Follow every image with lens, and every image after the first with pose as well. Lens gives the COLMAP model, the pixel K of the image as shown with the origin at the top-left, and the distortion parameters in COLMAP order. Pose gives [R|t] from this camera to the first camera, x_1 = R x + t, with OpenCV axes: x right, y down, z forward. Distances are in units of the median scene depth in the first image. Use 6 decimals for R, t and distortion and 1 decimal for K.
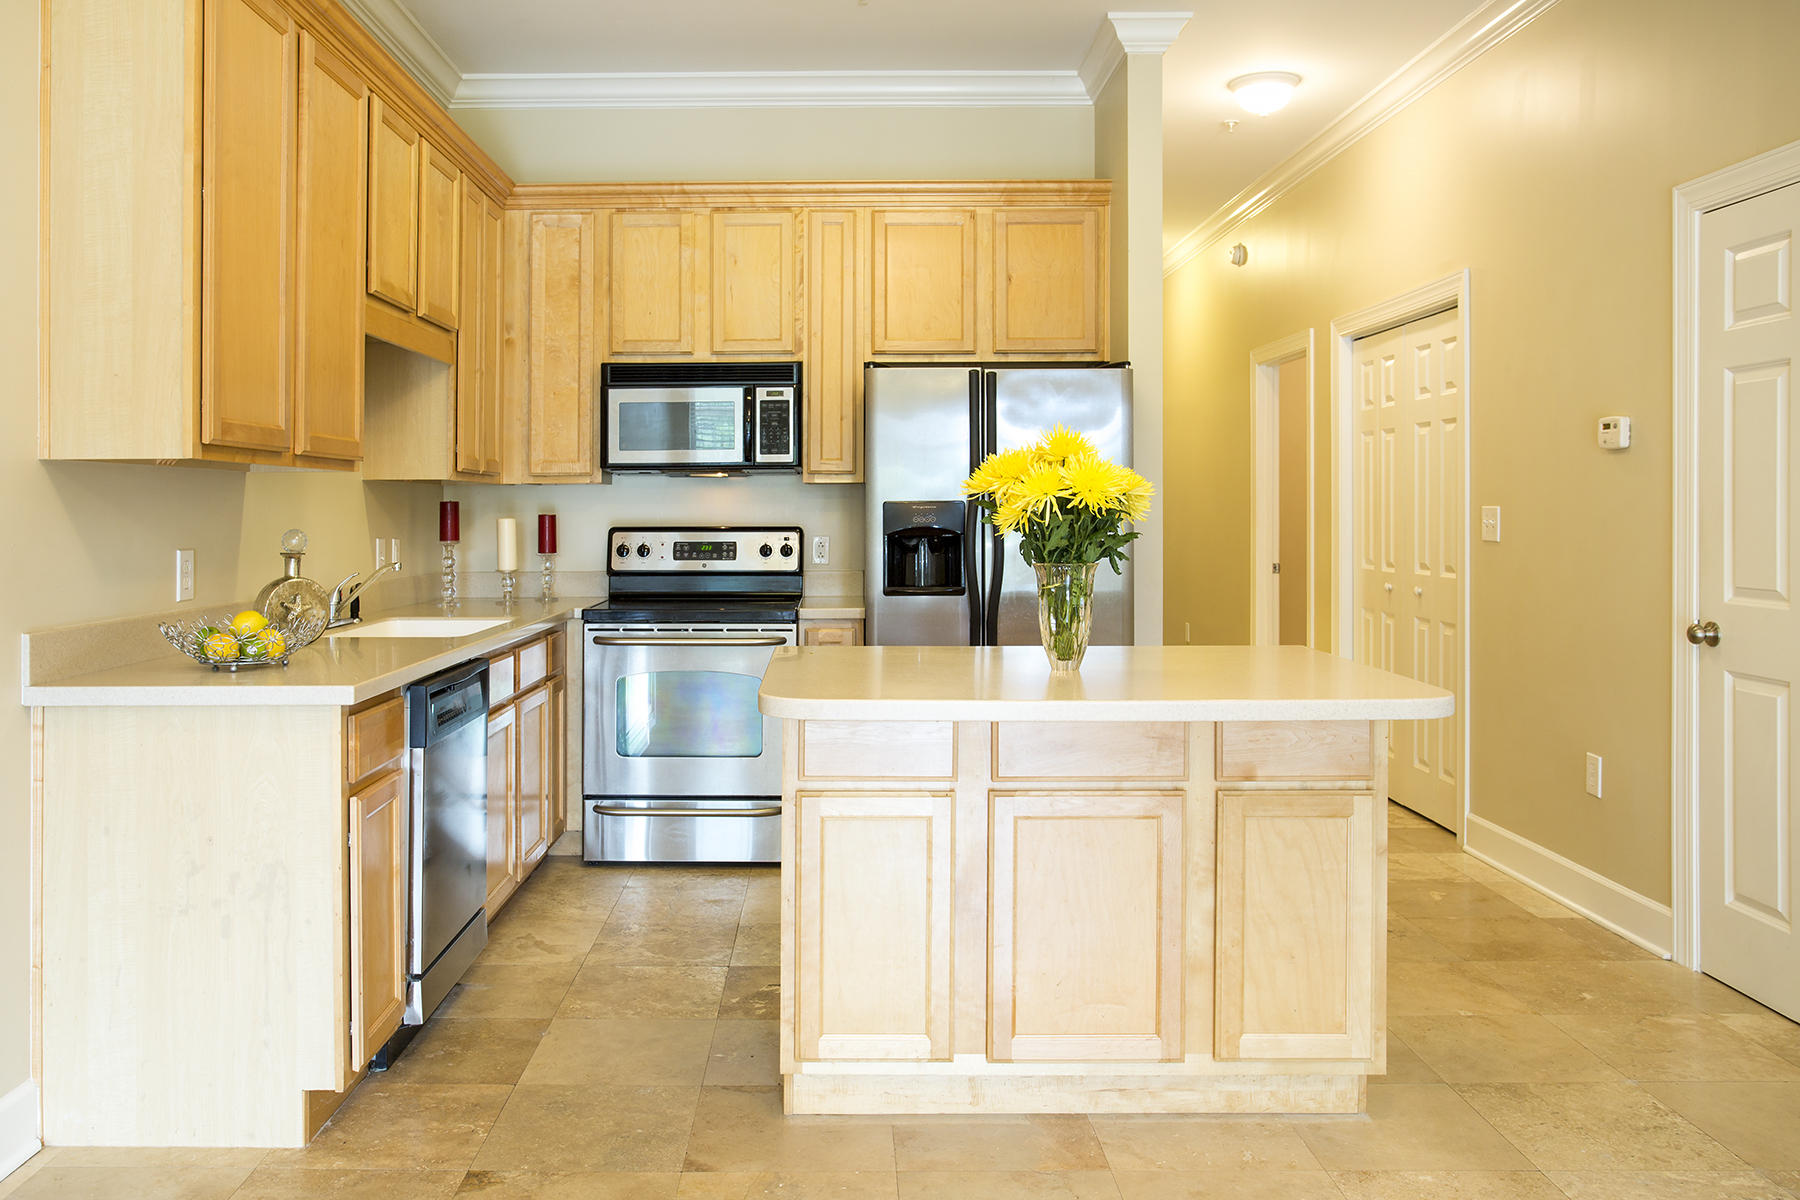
lens RADIAL K [[1385.6, 0, 808.6], [0, 1385.6, 499.8], [0, 0, 1]] dist [-0.045549, 0.065196]
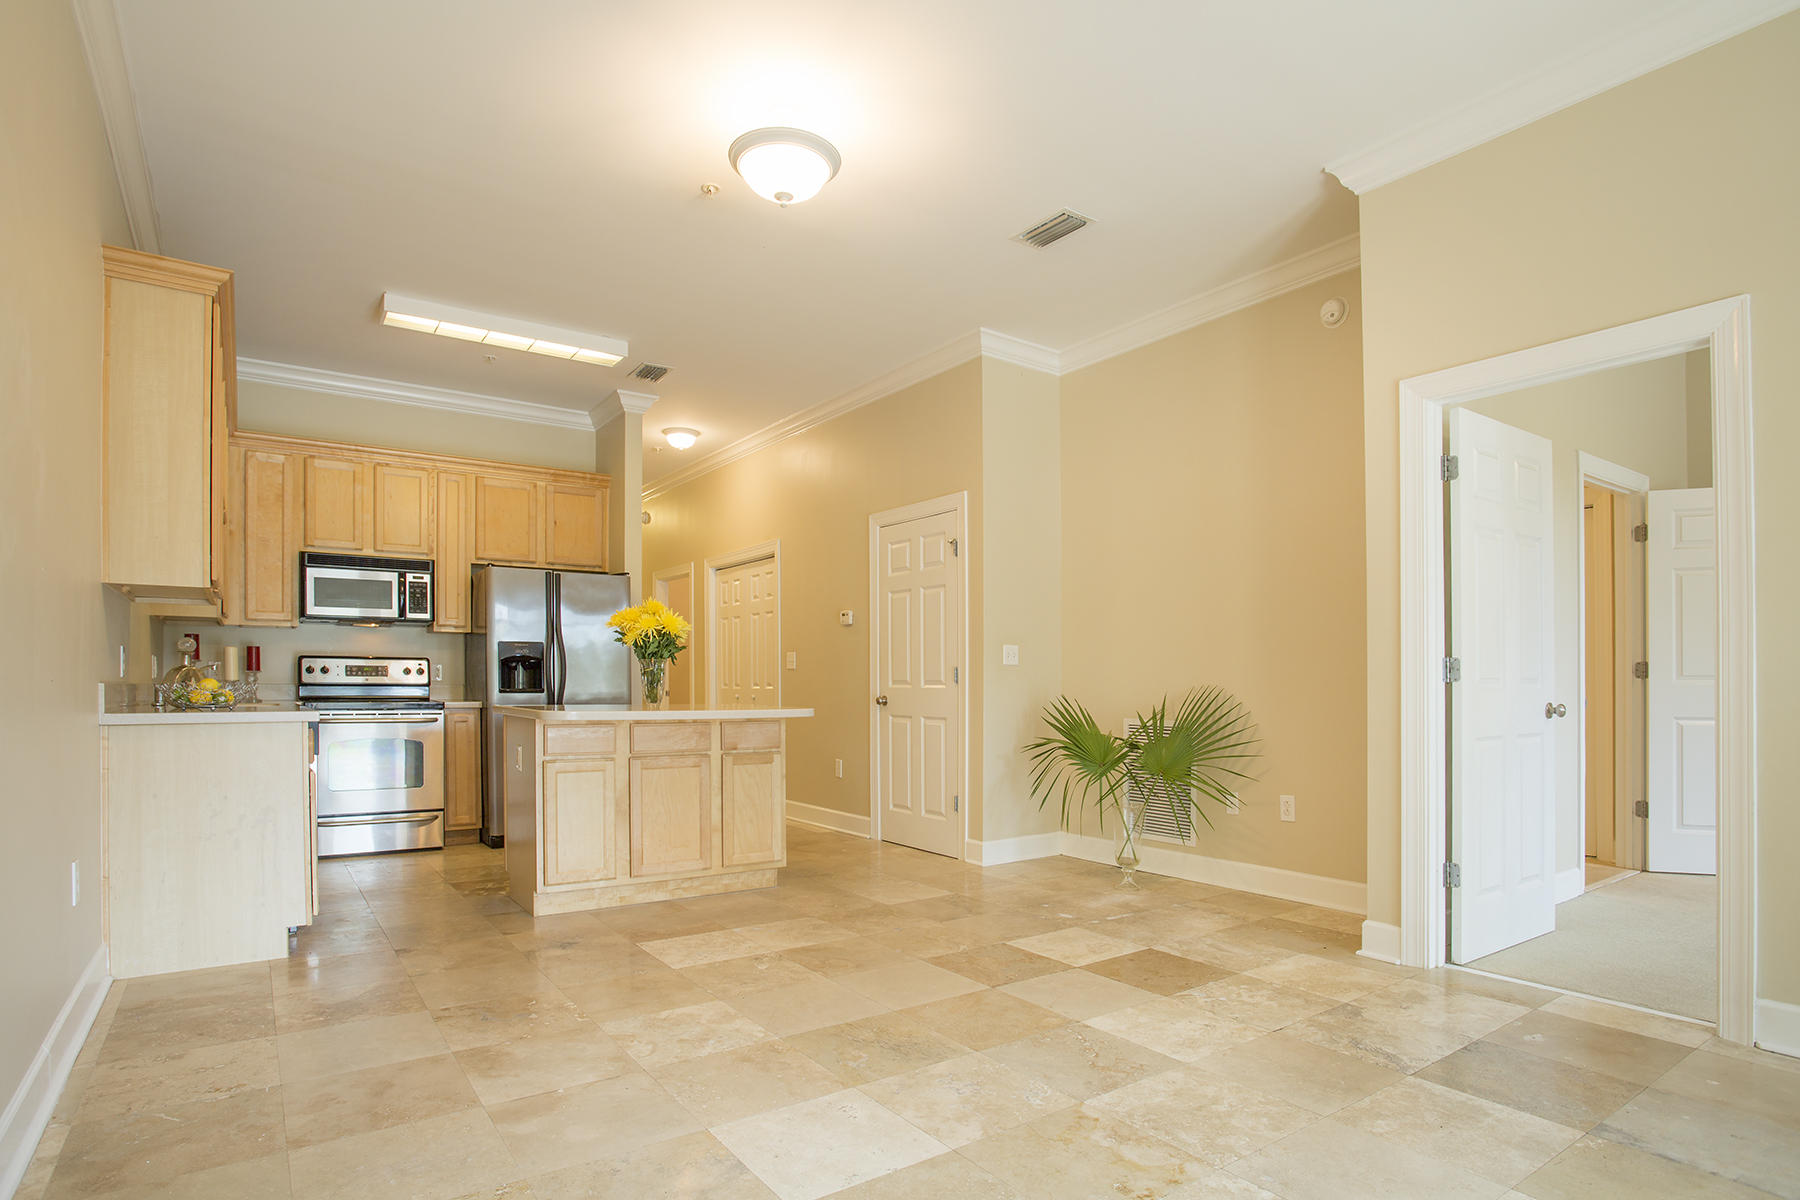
lens RADIAL K [[938.4, 0, 900.0], [0, 938.4, 600.0], [0, 0, 1]] dist [0.001447, 0.000345]
pose [[0.805693, 0.050652, 0.590164, -0.227307], [-0.002686, 0.996639, -0.081872, 0.042797], [-0.592327, 0.064379, 0.803121, -0.263075]]
